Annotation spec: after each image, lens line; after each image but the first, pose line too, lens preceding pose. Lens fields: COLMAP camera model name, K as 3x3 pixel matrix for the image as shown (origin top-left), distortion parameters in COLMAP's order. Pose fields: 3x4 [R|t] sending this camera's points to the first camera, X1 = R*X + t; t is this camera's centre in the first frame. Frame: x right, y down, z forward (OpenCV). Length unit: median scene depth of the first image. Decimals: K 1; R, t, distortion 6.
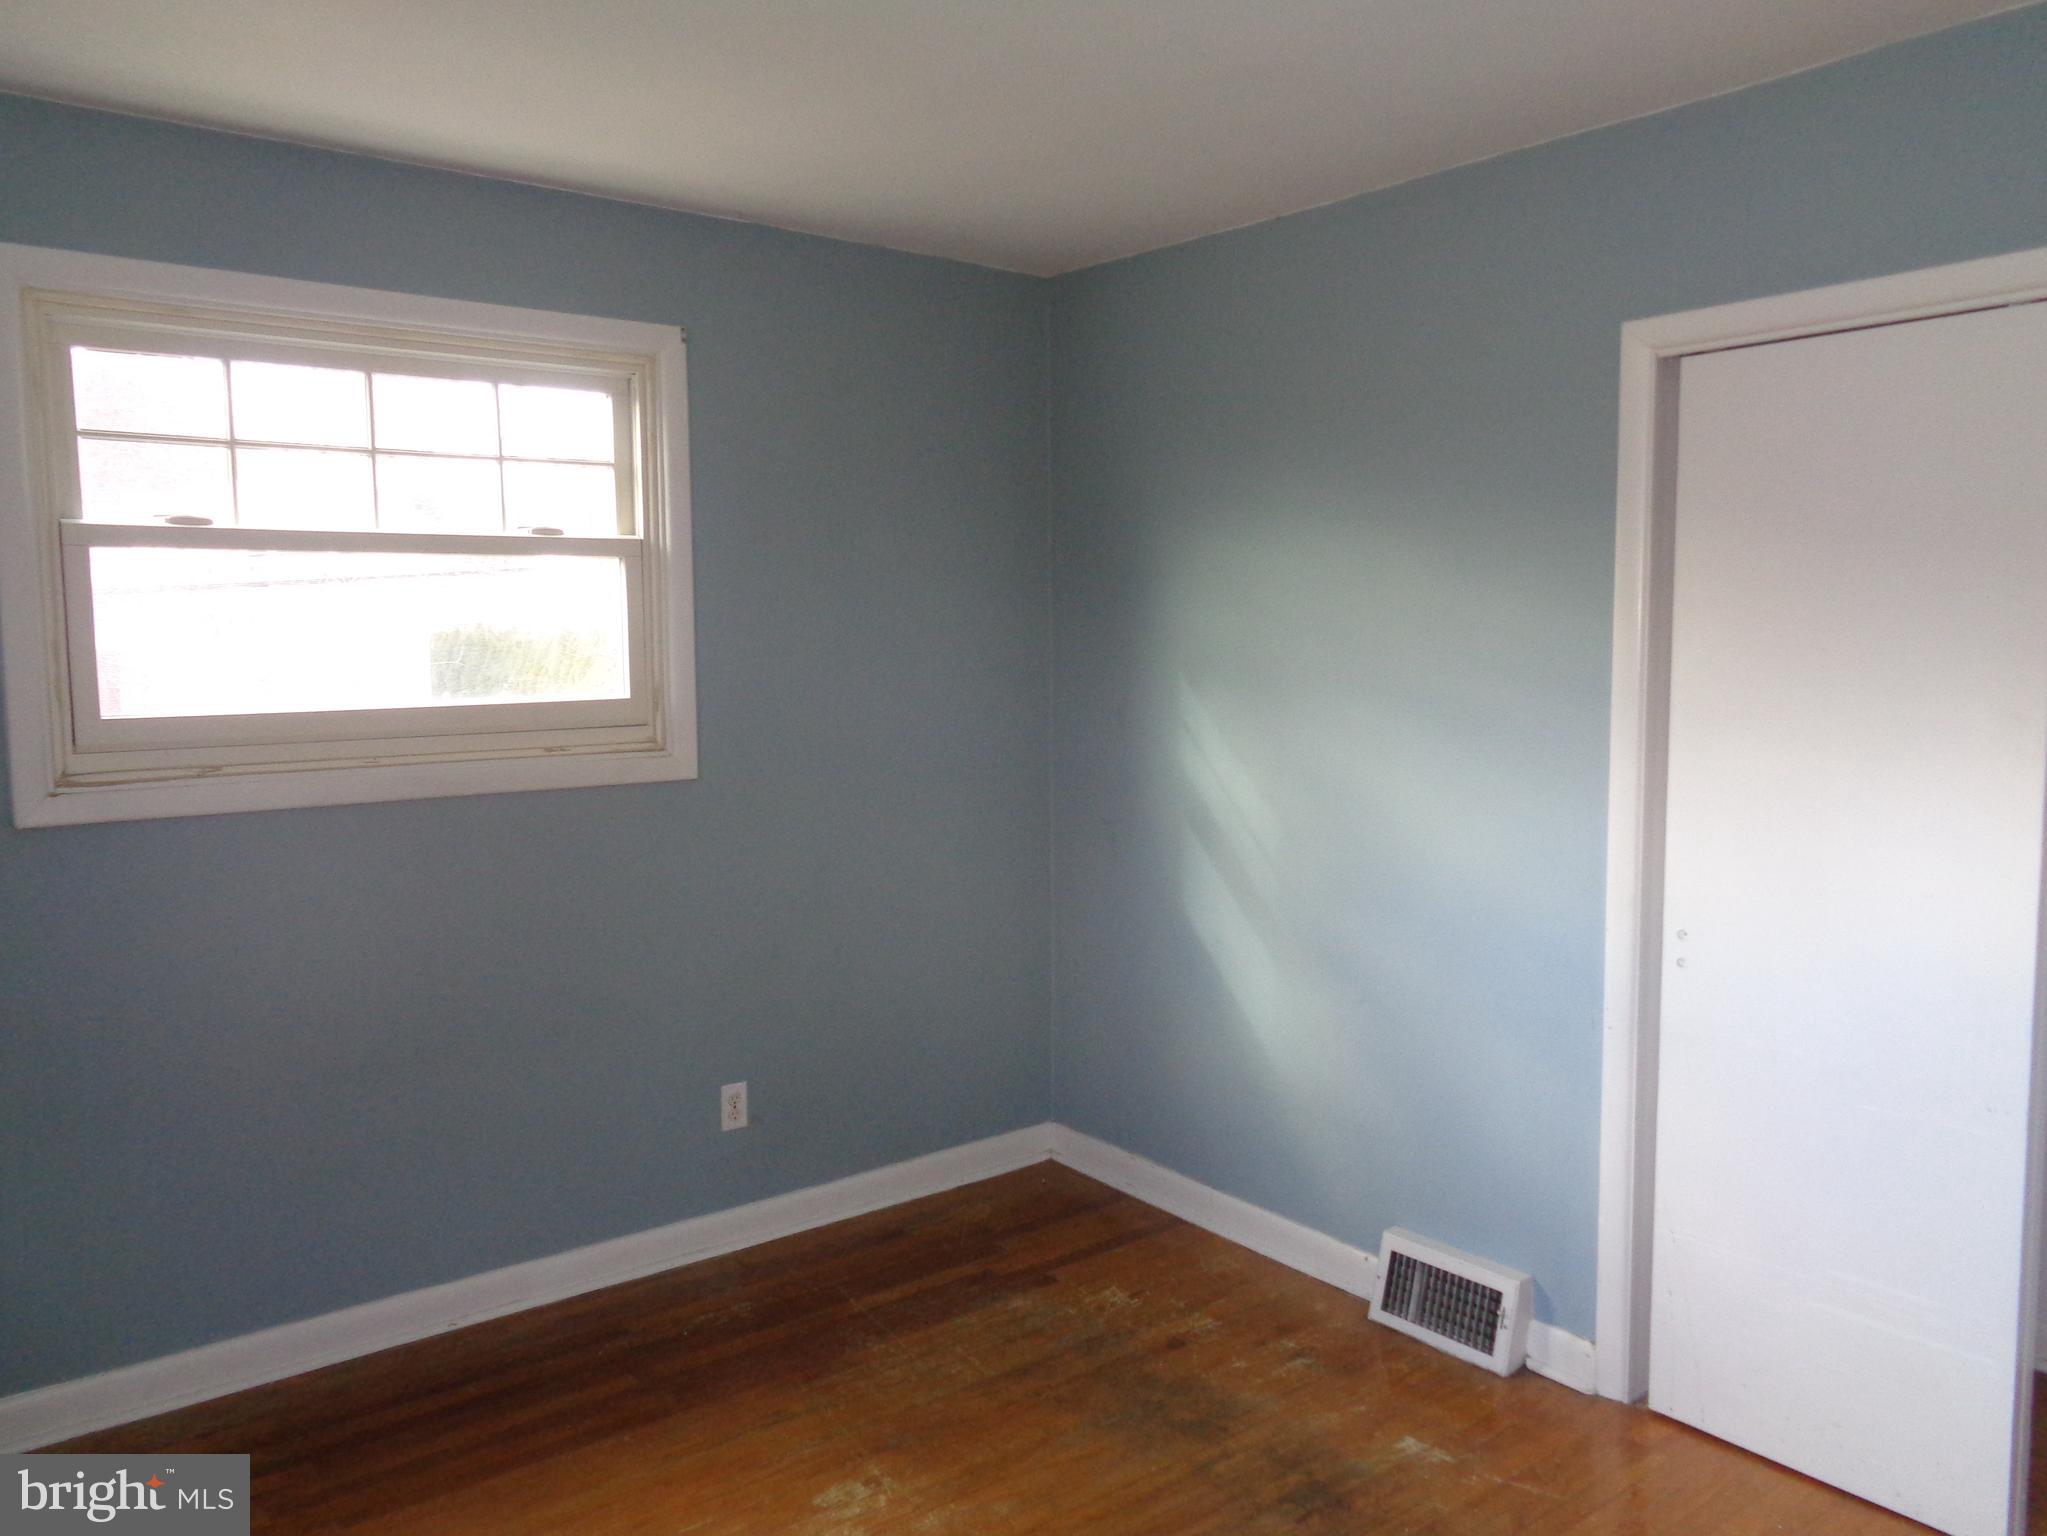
lens RADIAL K [[1534.3, 0, 1023.5], [0, 1534.3, 768.0], [0, 0, 1]] dist [-0.000353, 0.000242]
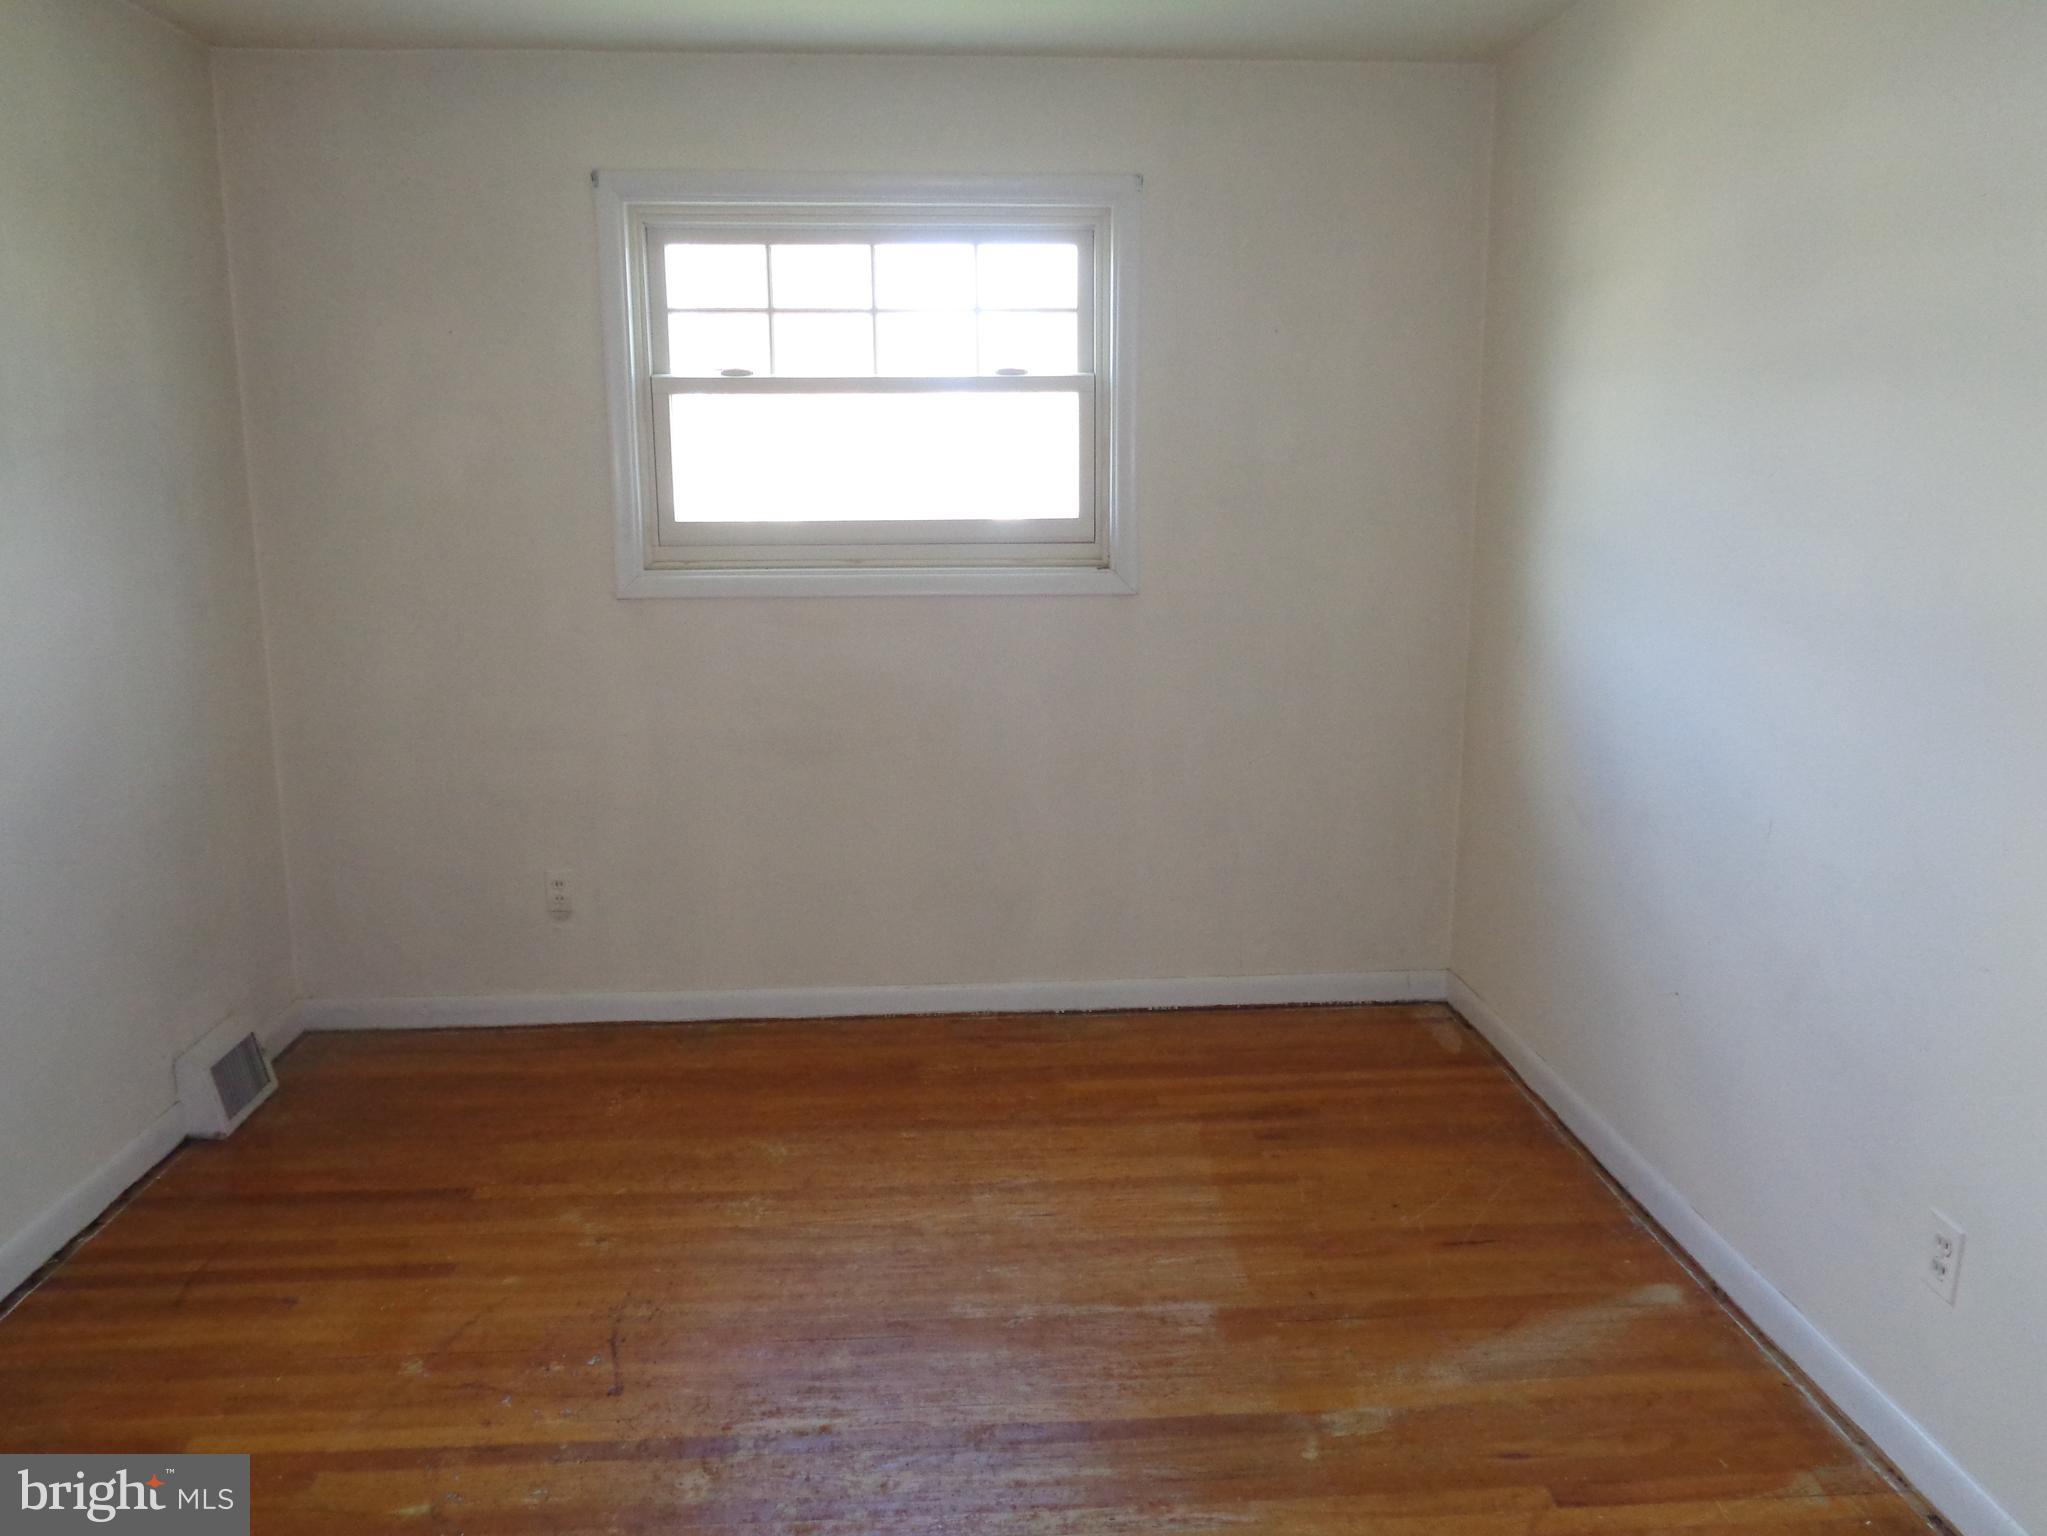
lens RADIAL K [[1280.8, 0, 1027.5], [0, 1280.8, 719.6], [0, 0, 1]] dist [-0.002426, 0.000223]
pose [[0.826578, 0.114852, -0.550979, 0.293396], [-0.051243, 0.990249, 0.129543, -0.019725], [0.560485, -0.078844, 0.824403, 0.196266]]
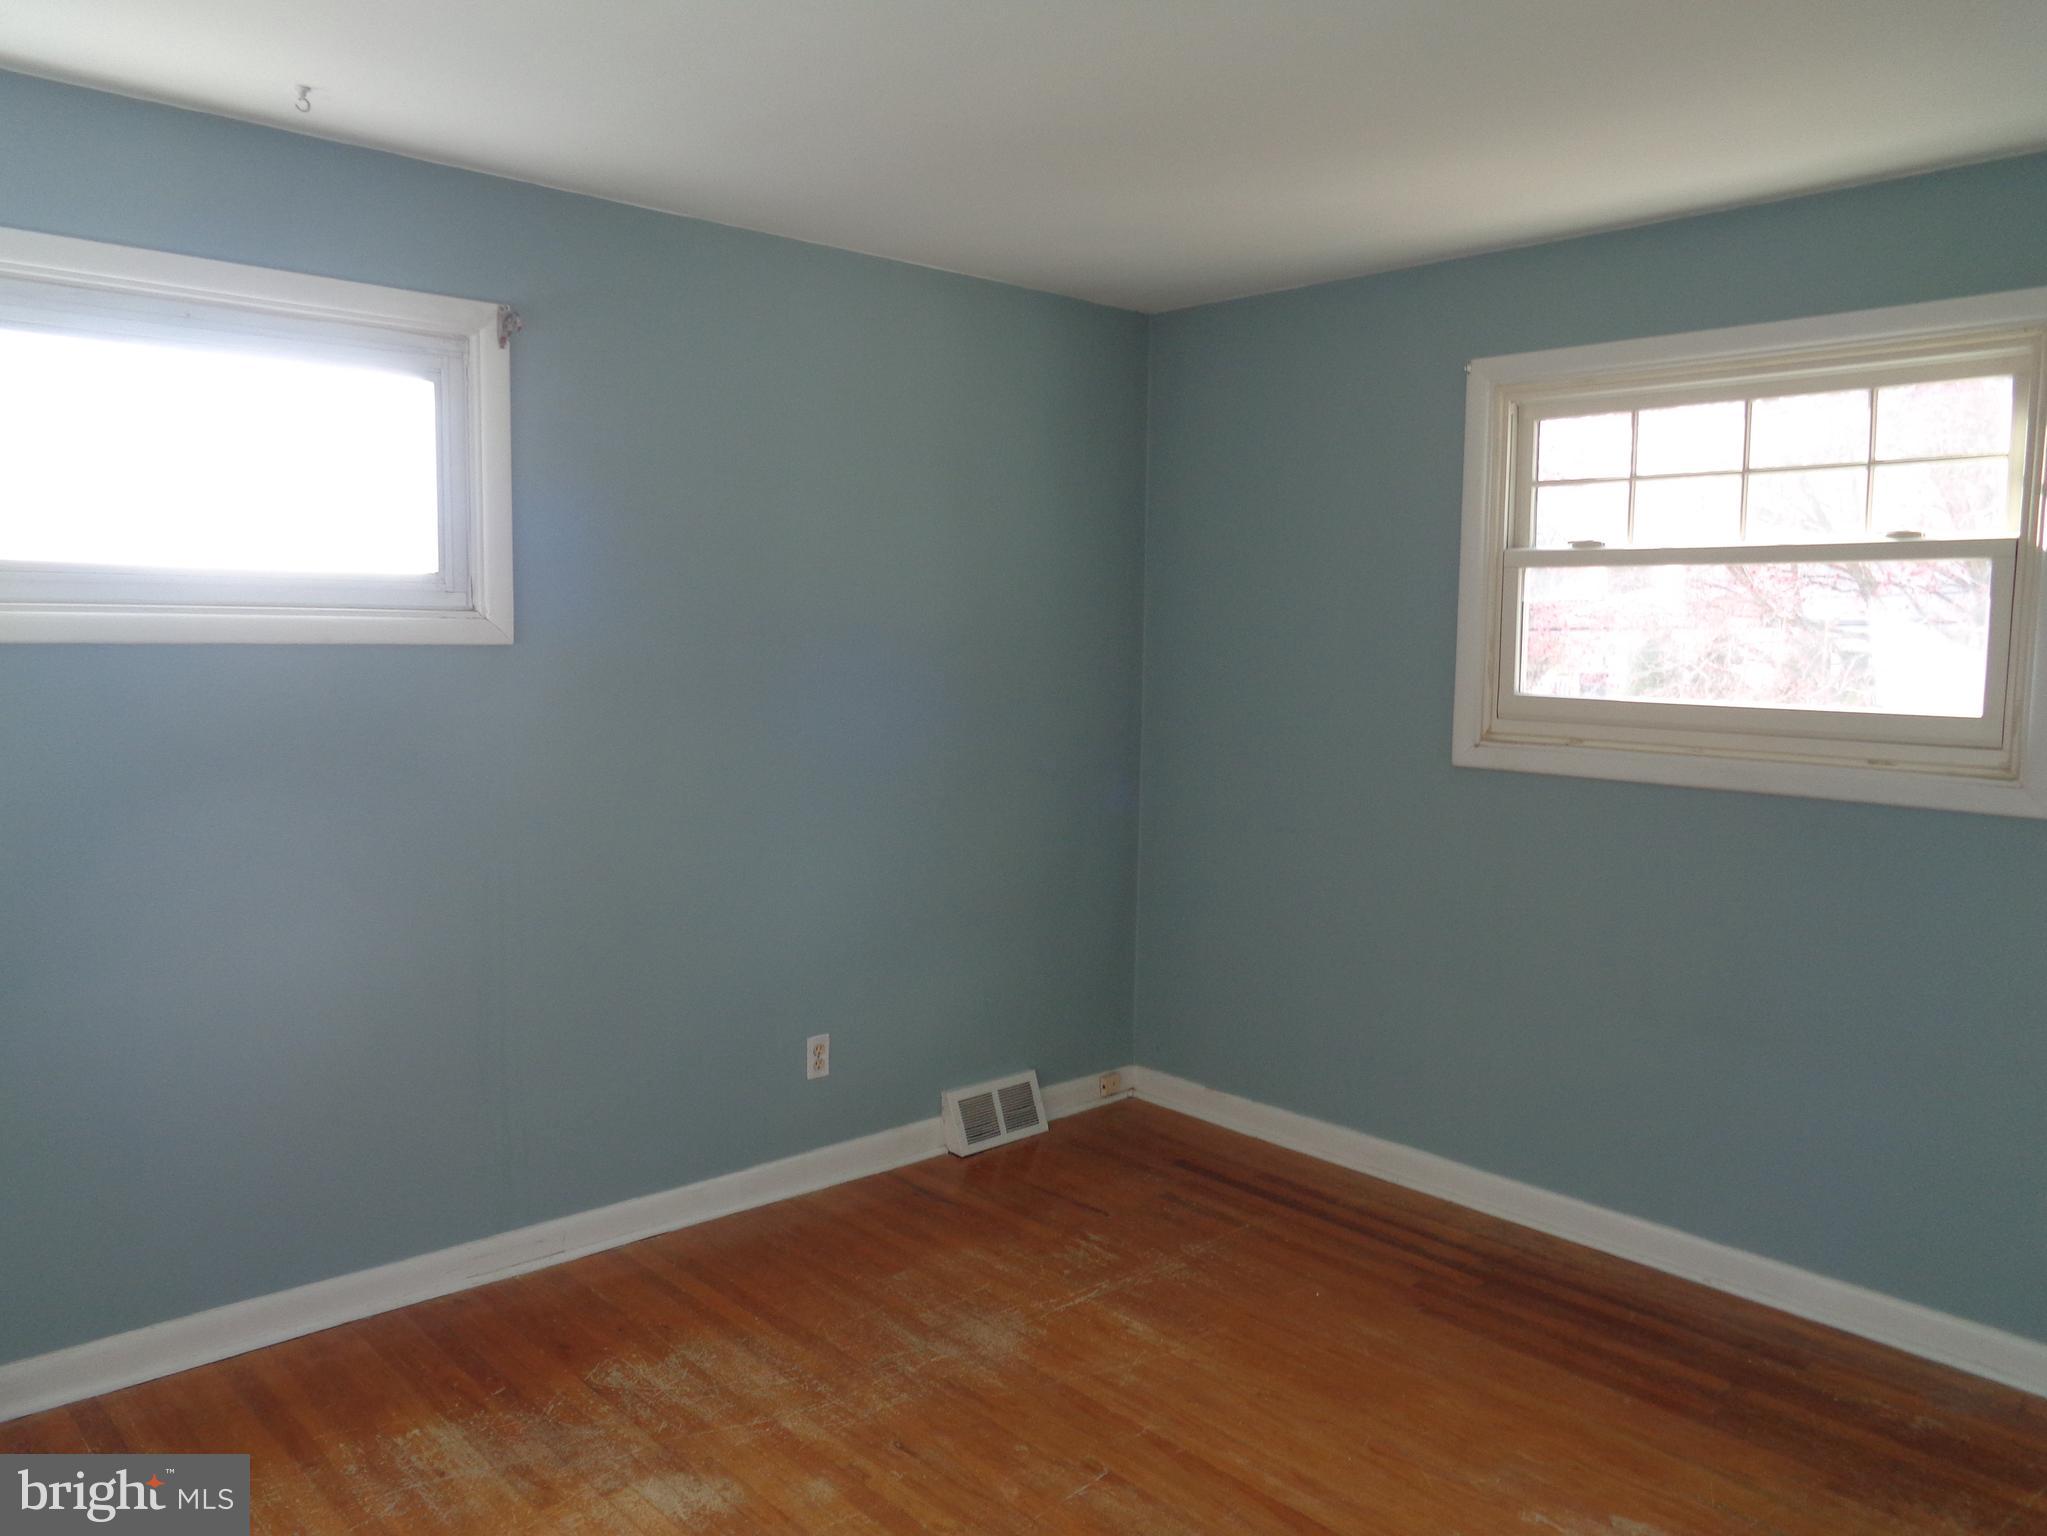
lens RADIAL K [[1491.2, 0, 1023.5], [0, 1491.2, 768.0], [0, 0, 1]] dist [-0.010357, 0.003817]
pose [[0.090916, 0.104298, -0.990382, 0.621682], [-0.111394, 0.989324, 0.093961, -0.039809], [0.989609, 0.101780, 0.101564, 0.411345]]
